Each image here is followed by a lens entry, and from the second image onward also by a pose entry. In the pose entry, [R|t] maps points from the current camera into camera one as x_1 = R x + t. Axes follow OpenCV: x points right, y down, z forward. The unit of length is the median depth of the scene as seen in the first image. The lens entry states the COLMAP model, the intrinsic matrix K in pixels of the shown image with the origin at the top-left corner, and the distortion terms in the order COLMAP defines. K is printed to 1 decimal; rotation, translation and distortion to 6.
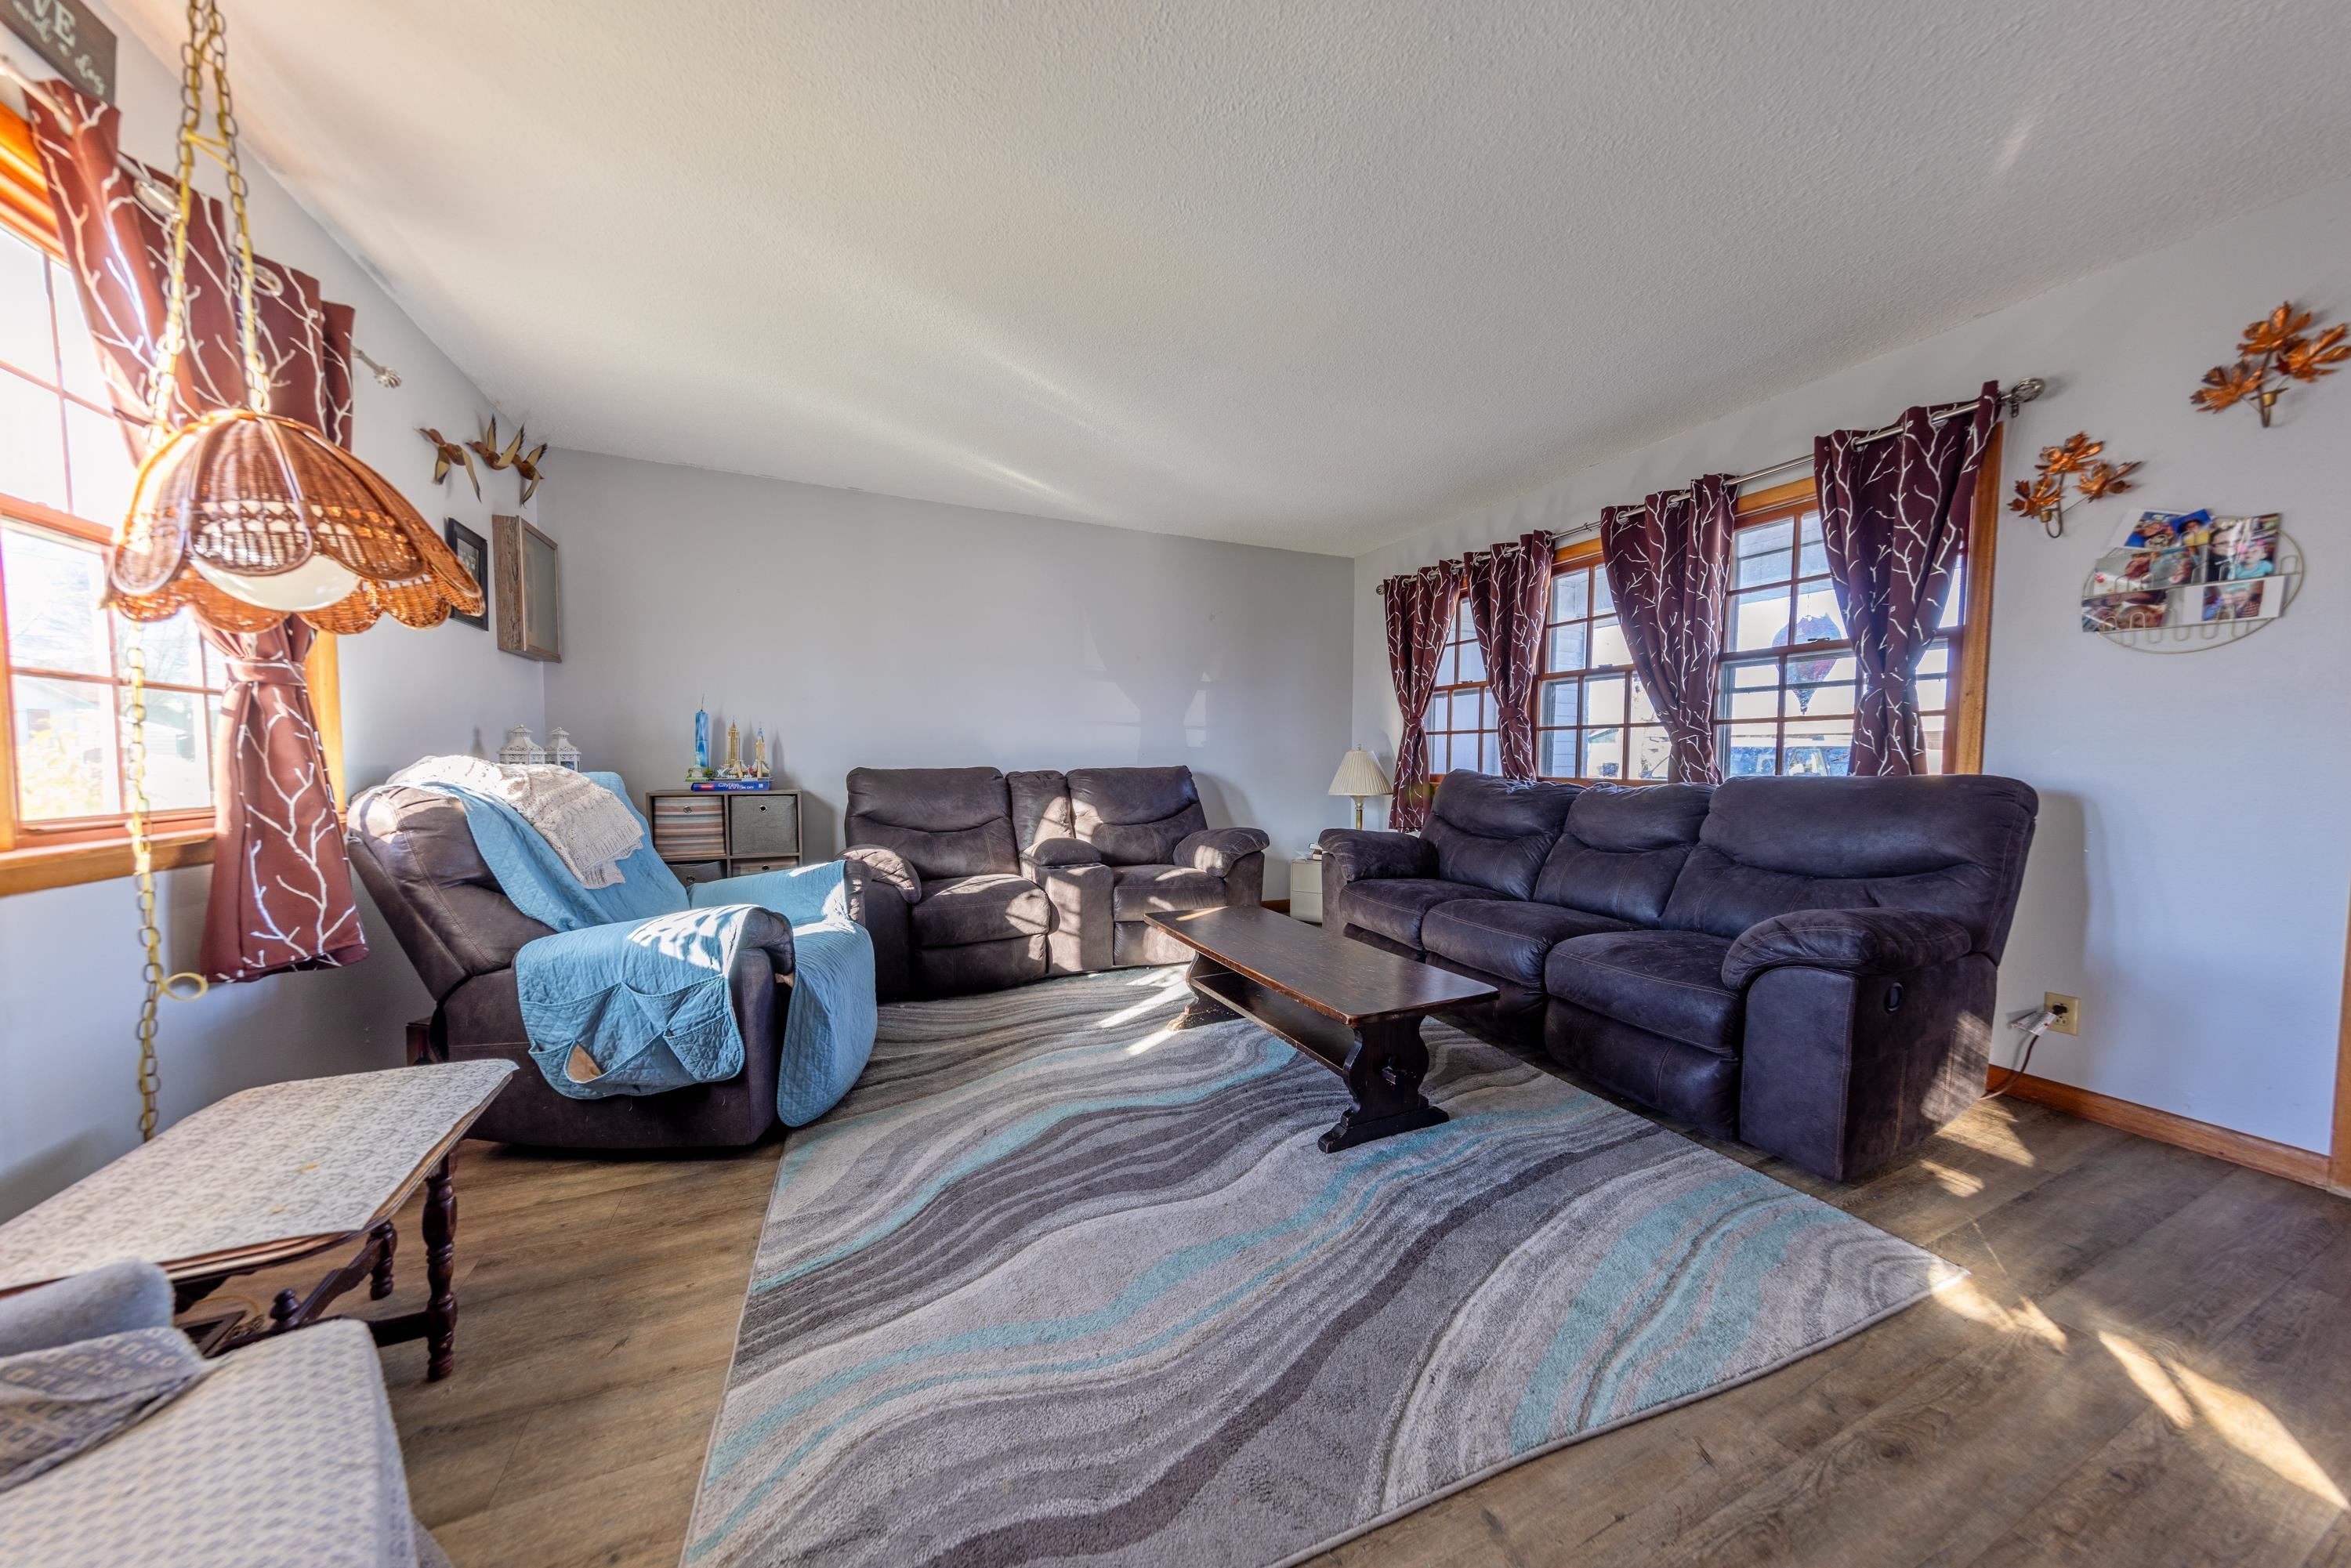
lens RADIAL K [[781.6, 0, 1187.8], [0, 781.6, 776.6], [0, 0, 1]] dist [0.000705, 0.000035]
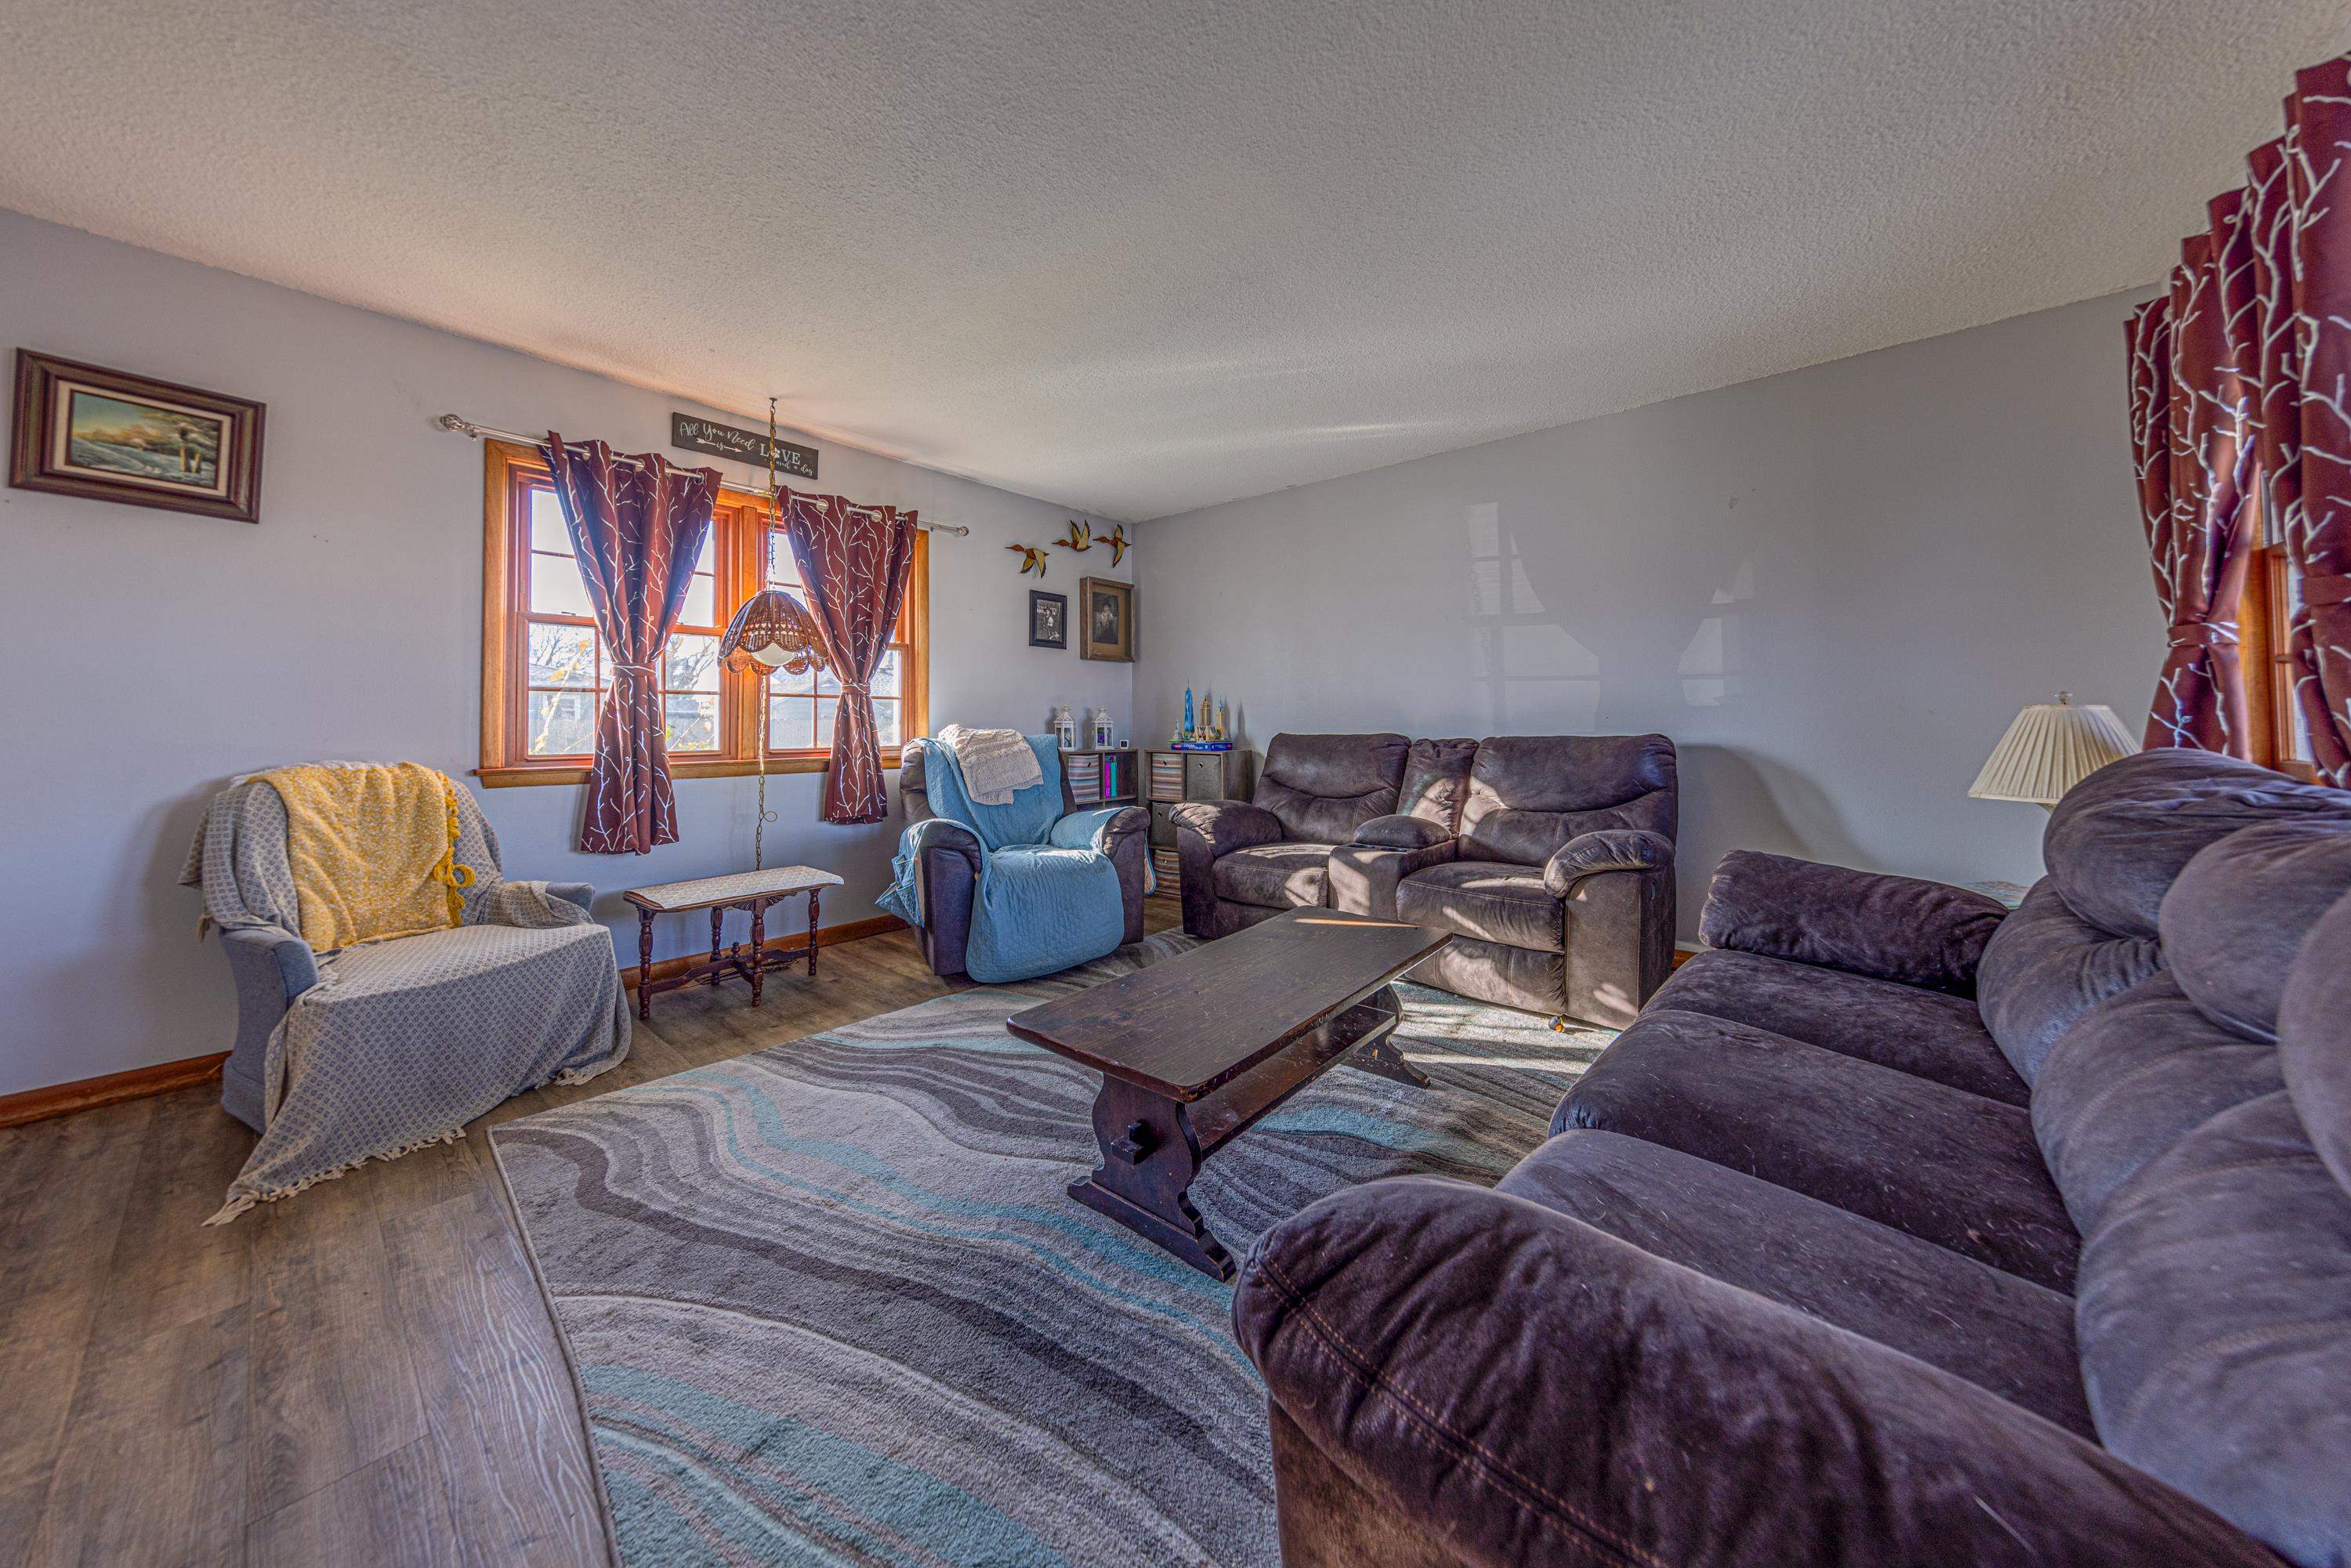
lens RADIAL K [[814.5, 0, 1171.7], [0, 814.5, 682.0], [0, 0, 1]] dist [-0.000494, -0.000064]
pose [[0.378054, -0.055425, -0.924123, 0.601395], [-0.018931, 0.997535, -0.067572, -0.004185], [0.925590, 0.043040, 0.376073, 0.429467]]
